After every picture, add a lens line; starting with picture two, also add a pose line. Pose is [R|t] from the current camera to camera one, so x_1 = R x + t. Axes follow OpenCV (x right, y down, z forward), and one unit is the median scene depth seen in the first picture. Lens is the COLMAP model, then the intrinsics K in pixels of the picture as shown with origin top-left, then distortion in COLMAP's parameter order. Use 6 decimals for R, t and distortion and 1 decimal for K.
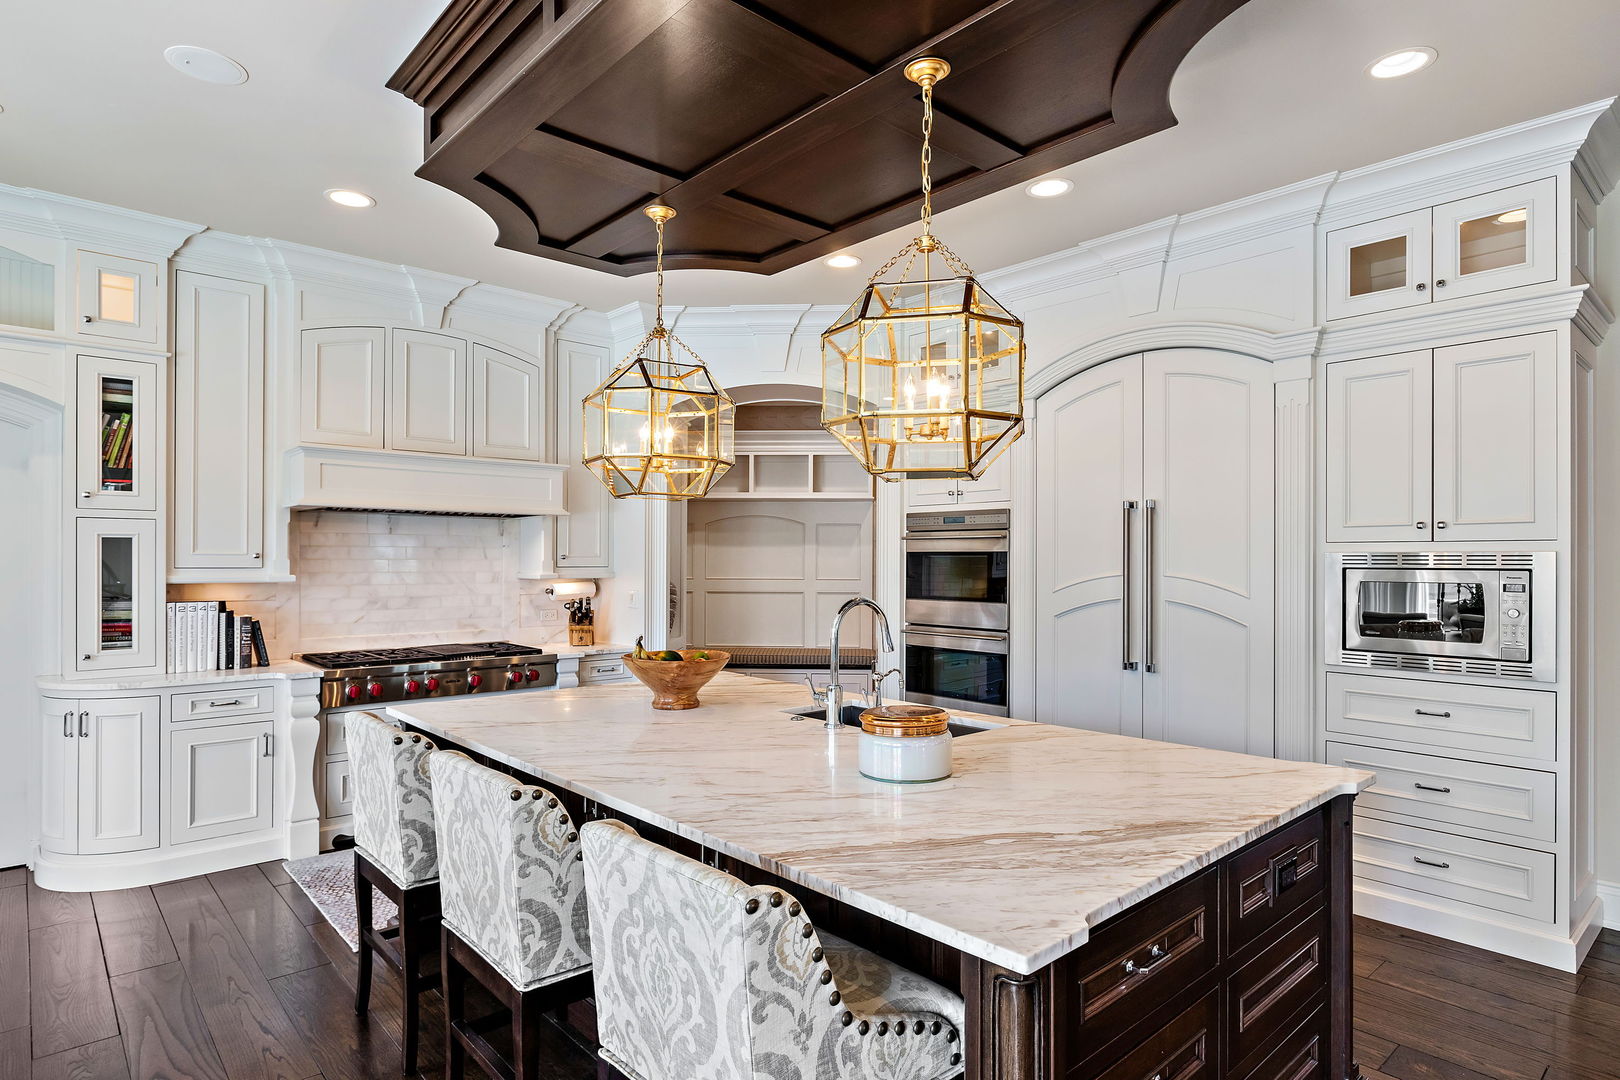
lens RADIAL K [[878.8, 0, 807.1], [0, 878.8, 553.6], [0, 0, 1]] dist [0.004766, 0.001561]
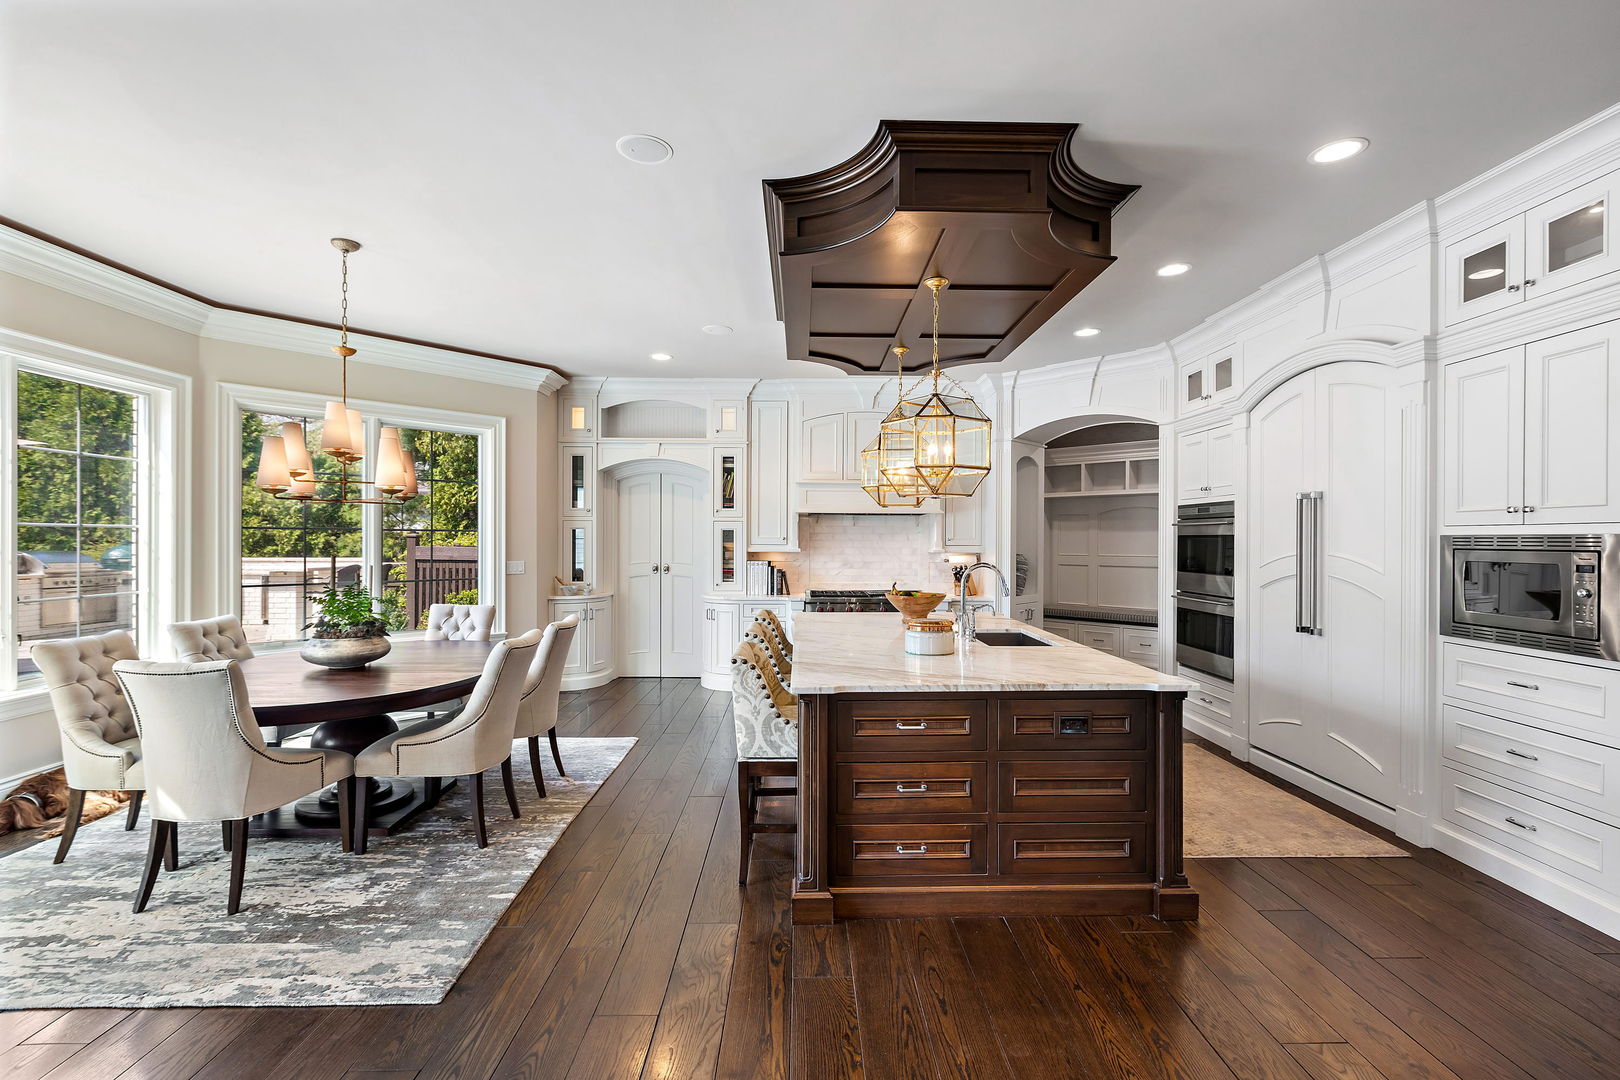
lens RADIAL K [[699.3, 0, 809.0], [0, 699.3, 534.2], [0, 0, 1]] dist [0.002264, -0.000215]
pose [[0.758152, -0.004480, -0.652062, 0.445940], [0.002199, 0.999988, -0.004315, -0.000145], [0.652074, 0.001837, 0.758153, -0.156511]]
